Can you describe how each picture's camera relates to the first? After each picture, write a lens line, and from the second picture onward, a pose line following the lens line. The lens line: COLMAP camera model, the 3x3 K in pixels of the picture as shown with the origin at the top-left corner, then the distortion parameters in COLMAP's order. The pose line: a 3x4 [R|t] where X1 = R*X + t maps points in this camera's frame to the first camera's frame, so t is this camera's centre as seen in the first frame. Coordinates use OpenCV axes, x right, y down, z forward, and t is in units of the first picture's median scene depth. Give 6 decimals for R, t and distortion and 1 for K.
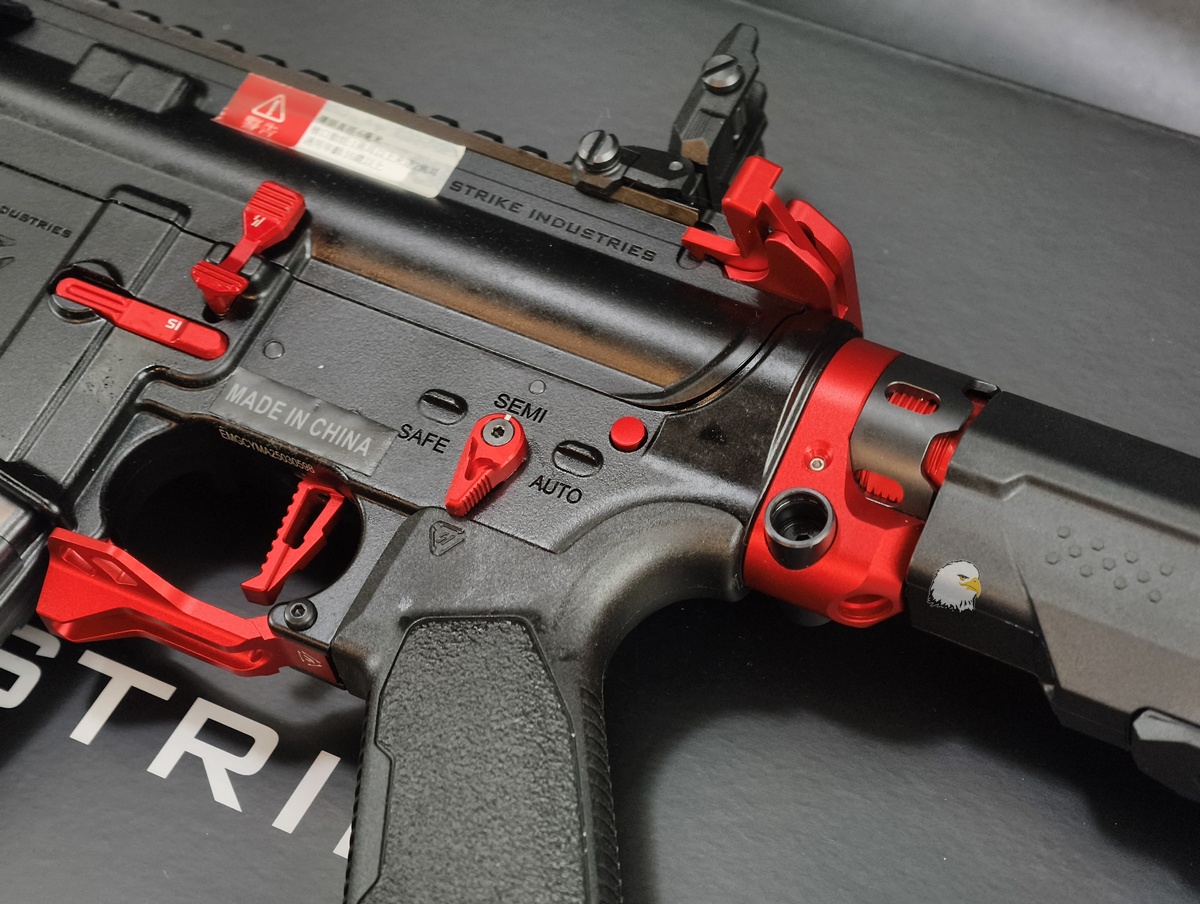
lens RADIAL K [[3001.1, 0, 600.0], [0, 3001.1, 452.0], [0, 0, 1]] dist [0.351505, -0.095684]
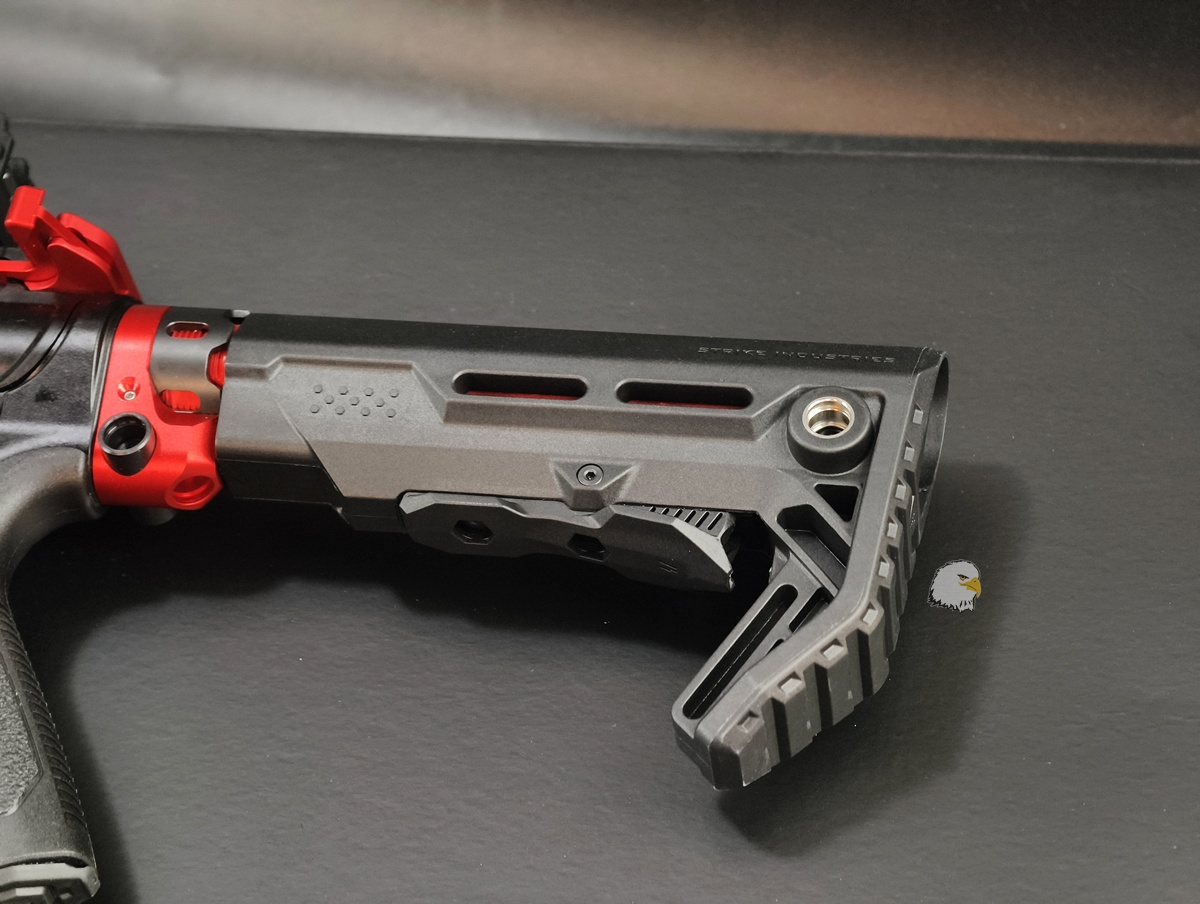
lens RADIAL K [[3001.1, 0, 600.0], [0, 3001.1, 452.0], [0, 0, 1]] dist [0.351505, -0.095684]
pose [[0.948333, -0.247093, 0.199020, -0.002092], [0.266914, 0.960443, -0.079410, 0.186031], [-0.171526, 0.128428, 0.976773, -0.319463]]
